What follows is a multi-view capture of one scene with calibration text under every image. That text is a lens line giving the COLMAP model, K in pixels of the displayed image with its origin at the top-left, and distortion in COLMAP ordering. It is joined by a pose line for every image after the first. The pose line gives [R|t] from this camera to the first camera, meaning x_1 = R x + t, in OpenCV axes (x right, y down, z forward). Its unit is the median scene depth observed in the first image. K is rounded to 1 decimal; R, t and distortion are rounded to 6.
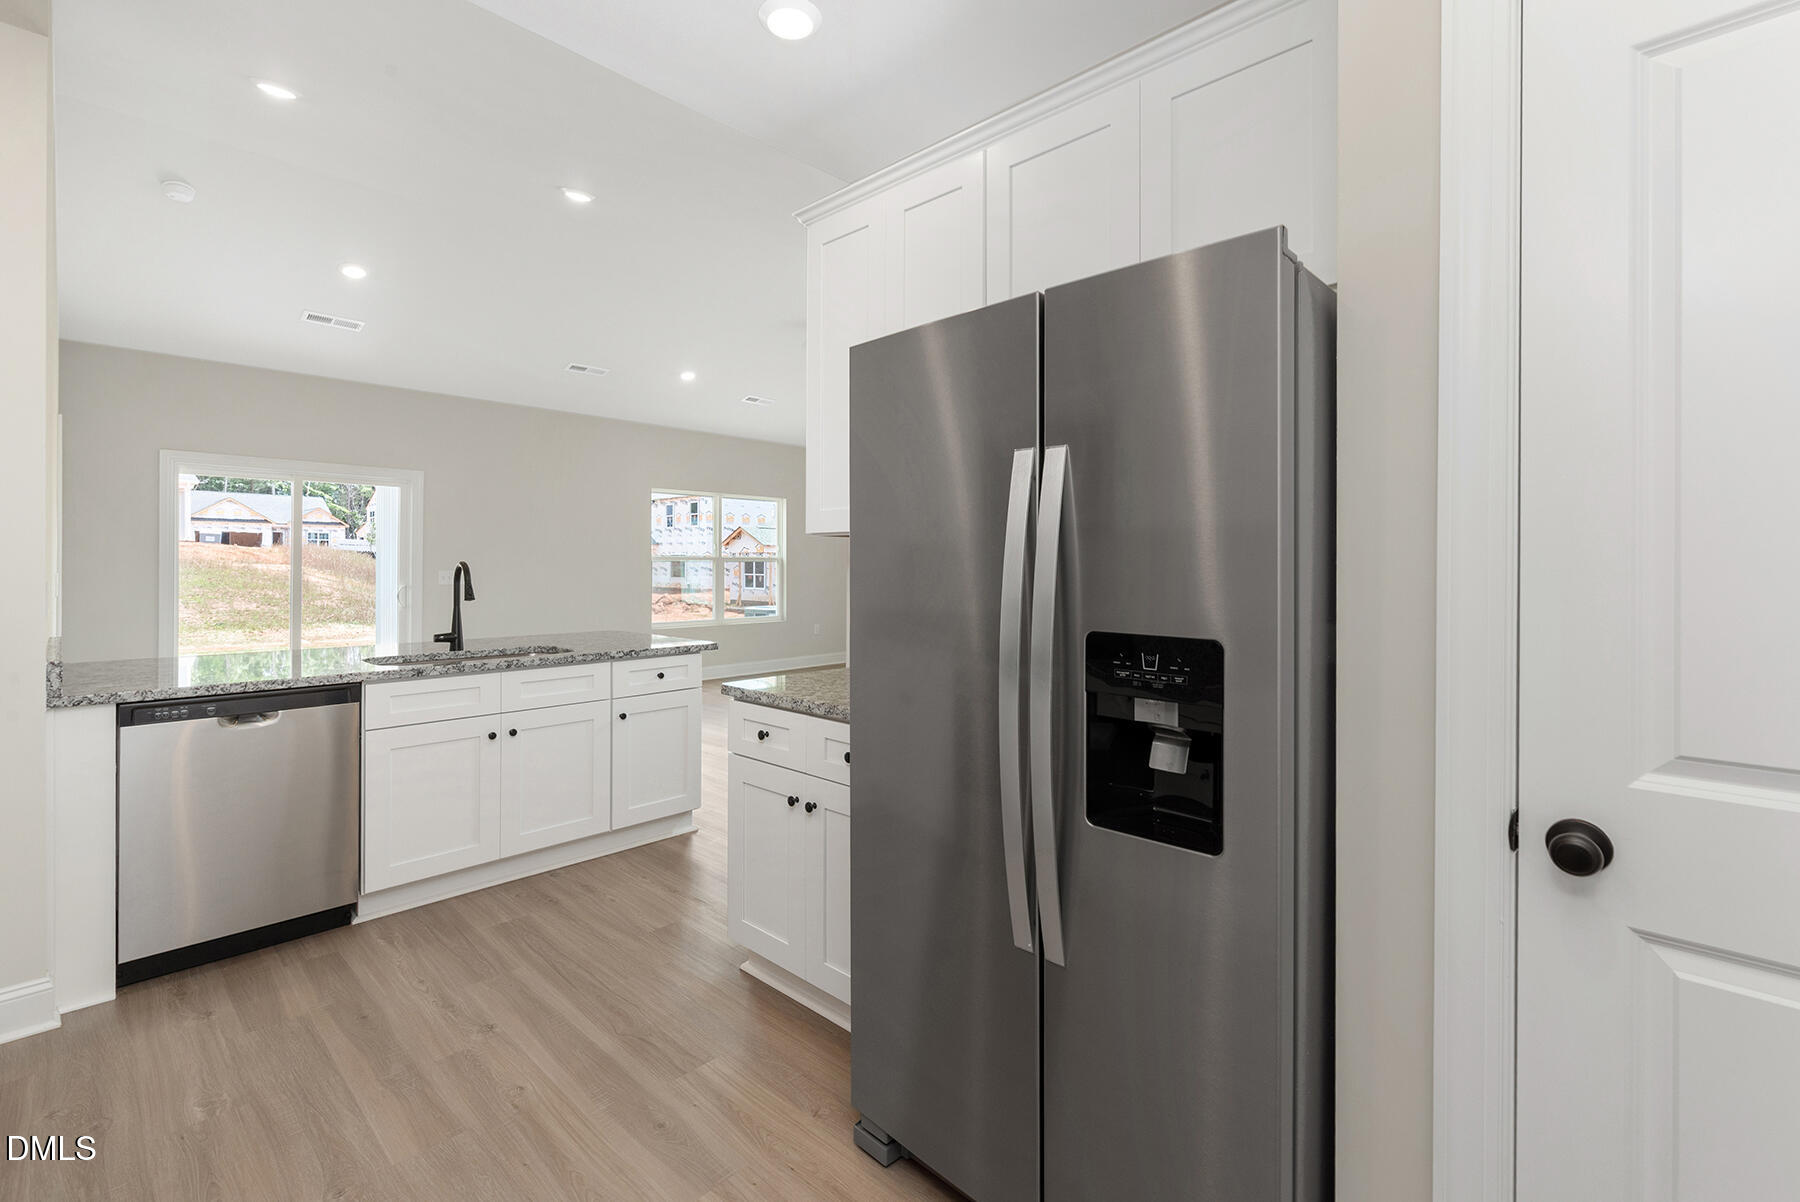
lens RADIAL K [[785.2, 0, 901.3], [0, 785.2, 560.7], [0, 0, 1]] dist [-0.000164, -0.000559]
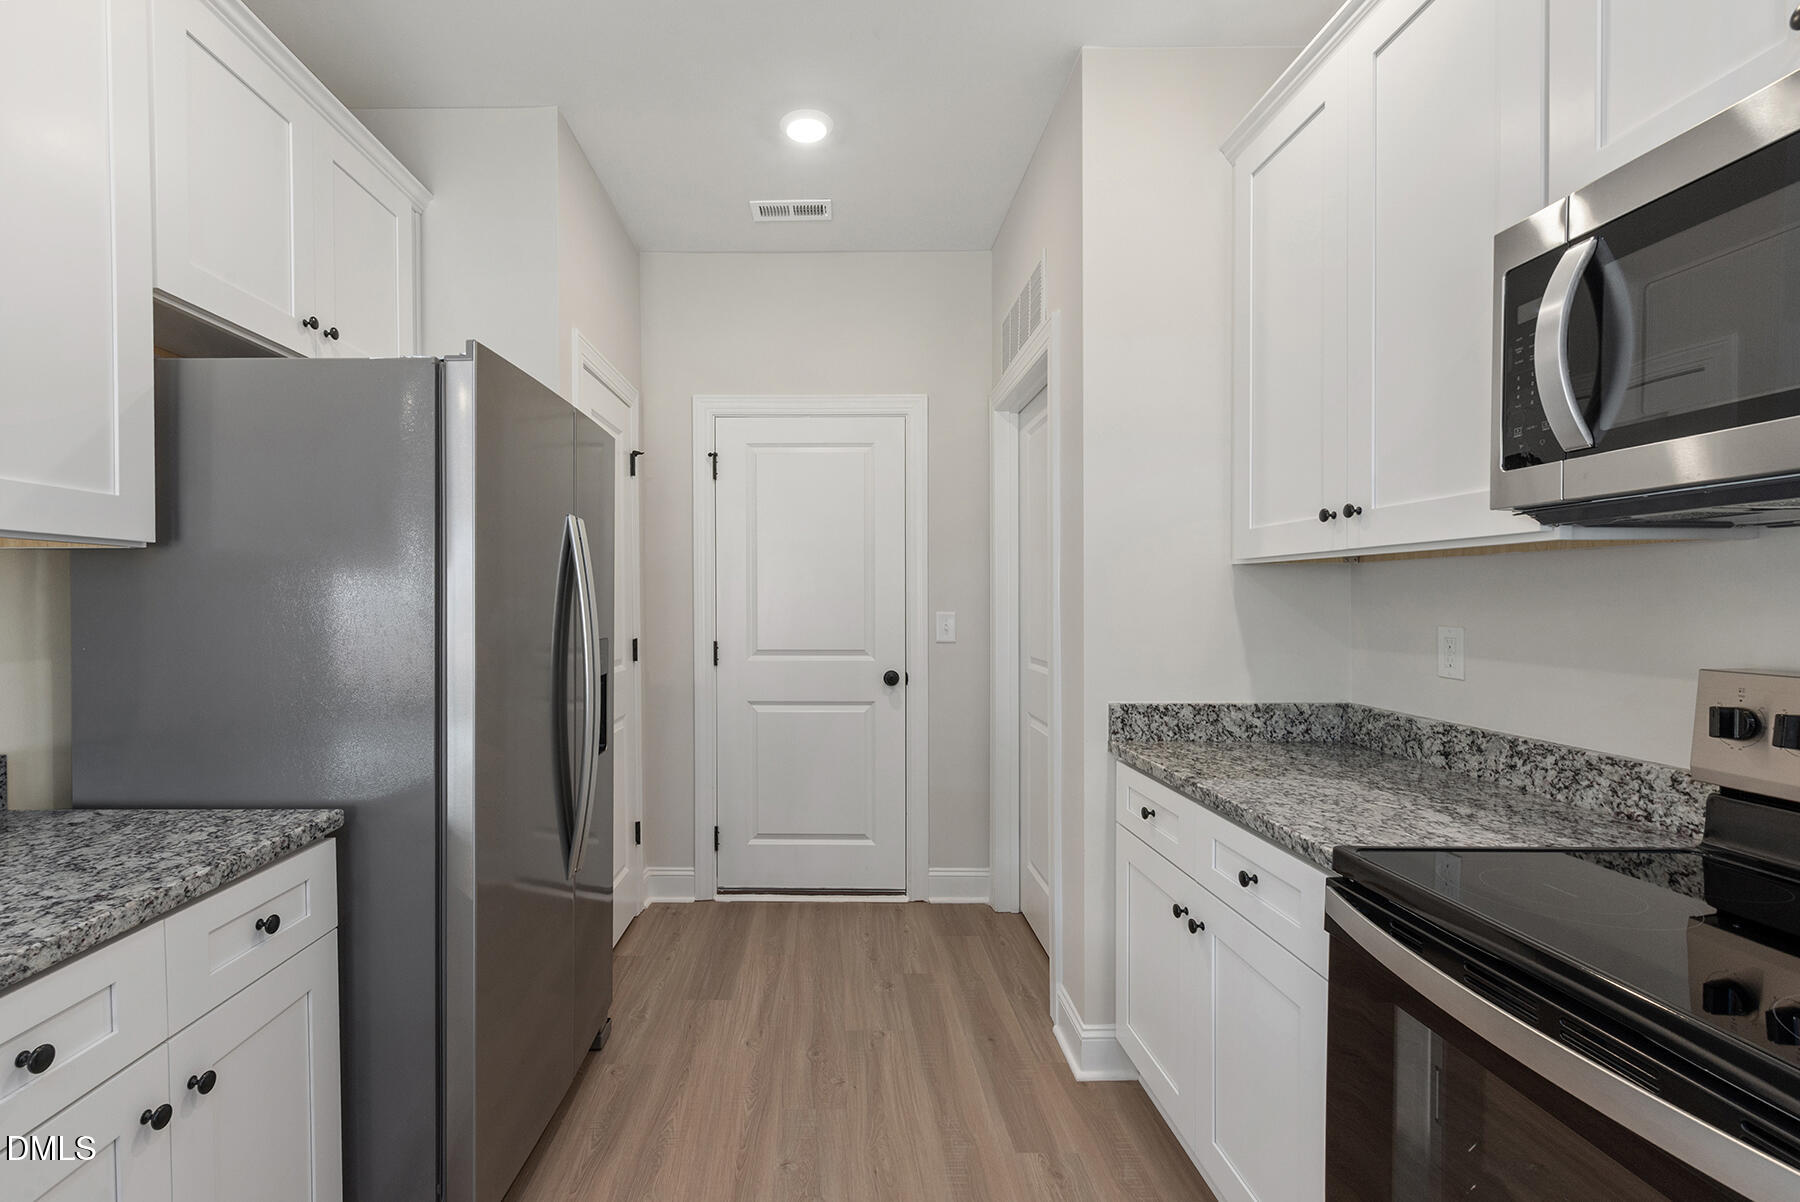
lens RADIAL K [[806.3, 0, 818.8], [0, 806.3, 610.7], [0, 0, 1]] dist [0.000426, -0.000447]
pose [[-0.673986, -0.011628, 0.738653, -0.477724], [-0.001479, 0.999895, 0.014391, 0.000670], [-0.738743, 0.008606, -0.673933, 0.658633]]
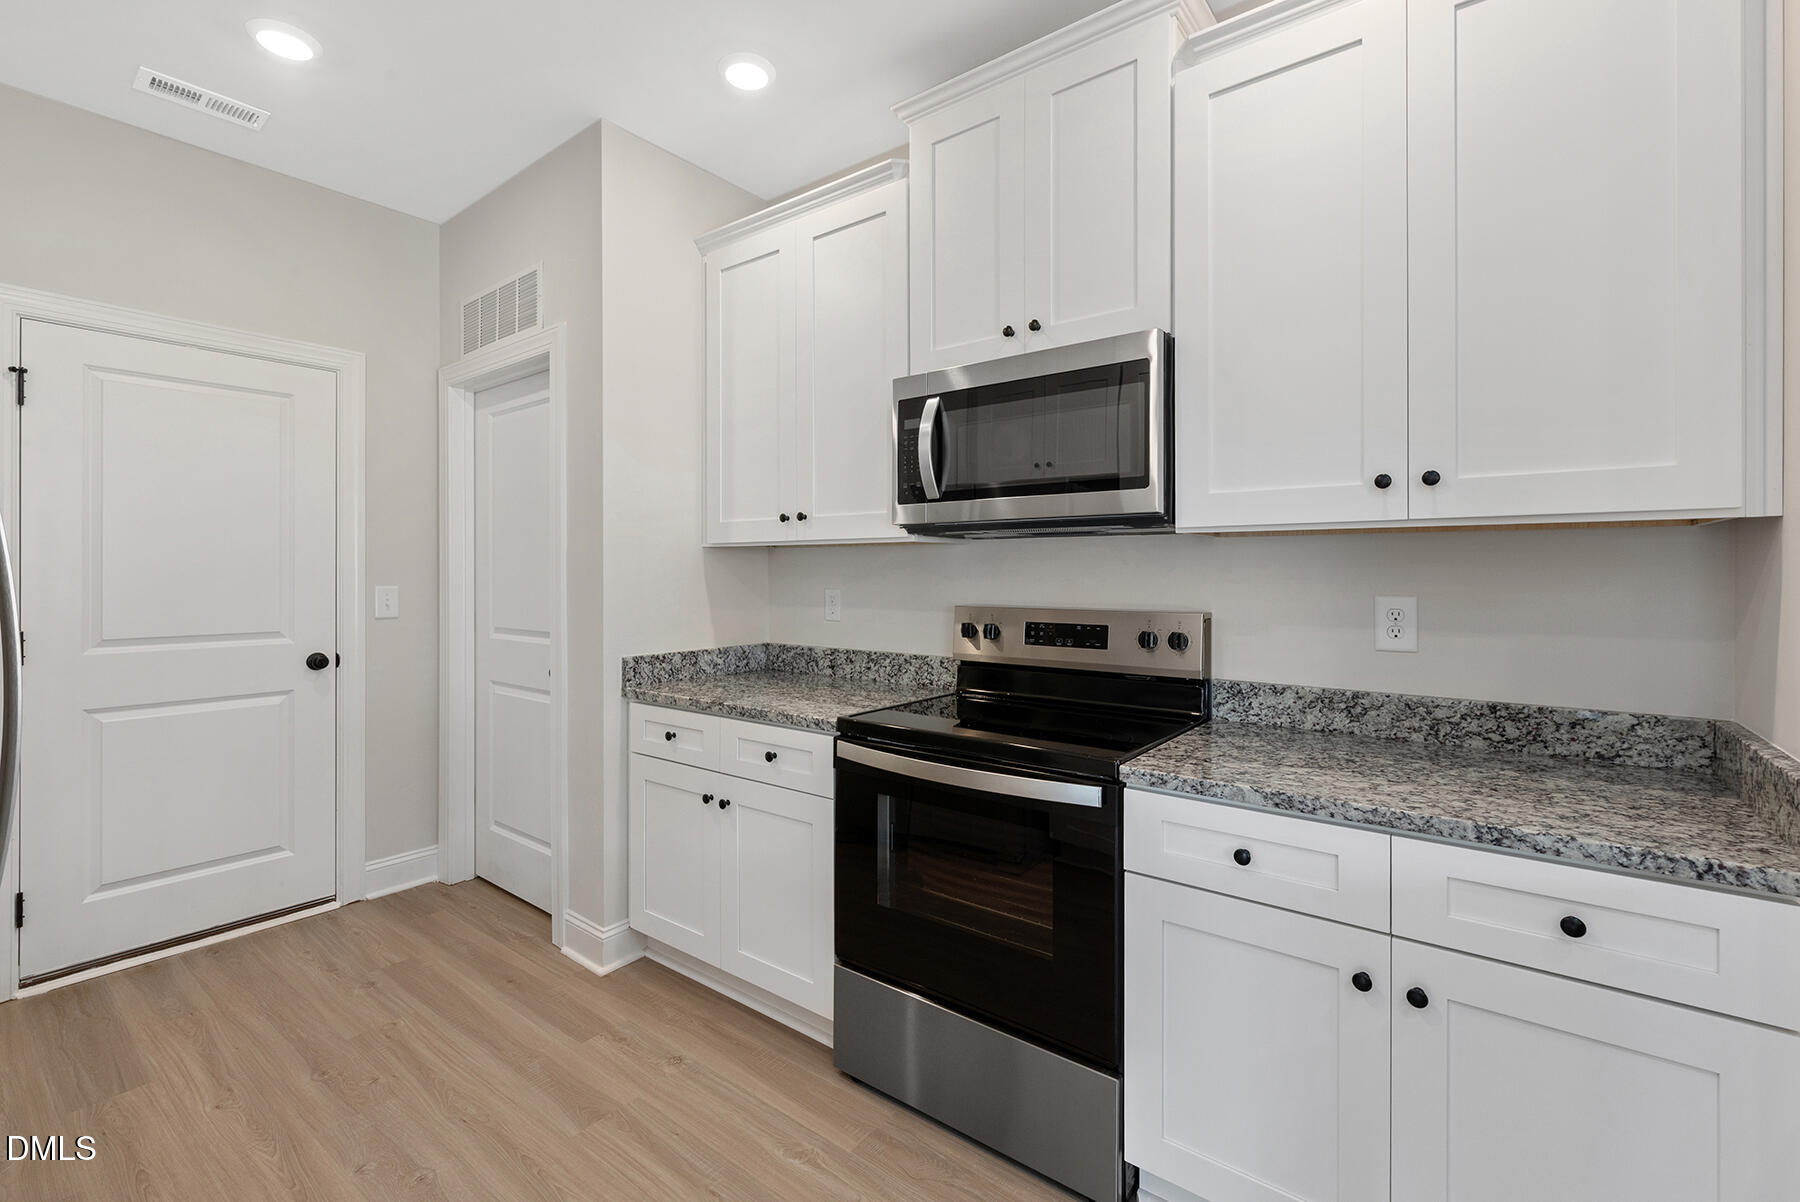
lens RADIAL K [[782.3, 0, 903.2], [0, 782.3, 571.2], [0, 0, 1]] dist [0.000225, -0.000404]
pose [[-0.995471, -0.001258, -0.095054, -0.363341], [-0.000920, 0.999993, -0.003601, 0.001560], [0.095058, -0.003497, -0.995466, 0.841610]]
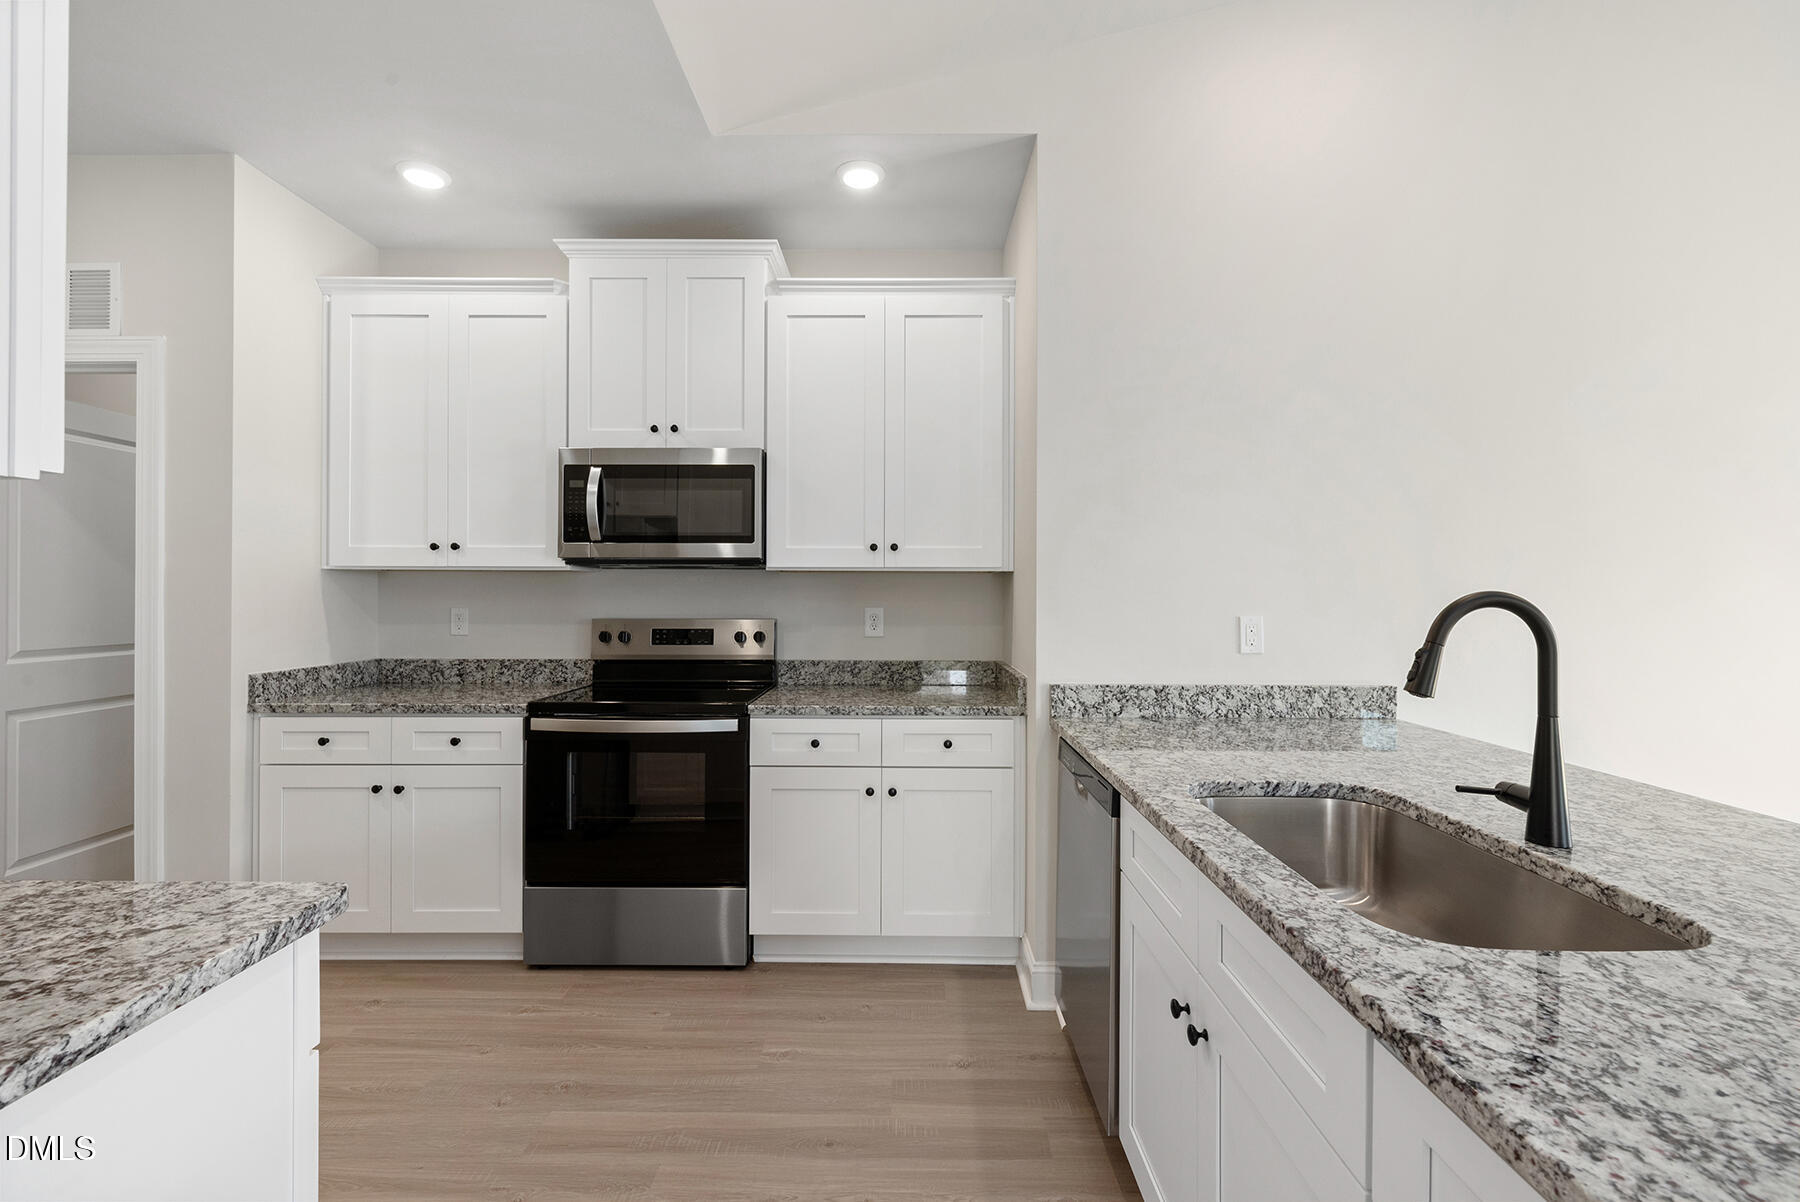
lens RADIAL K [[777.0, 0, 900.9], [0, 777.0, 591.7], [0, 0, 1]] dist [0.001171, 0.000034]
pose [[-0.735253, -0.006058, -0.677765, -0.118509], [-0.001351, 0.999971, -0.007472, 0.004283], [0.677791, -0.004578, -0.735240, 1.075557]]
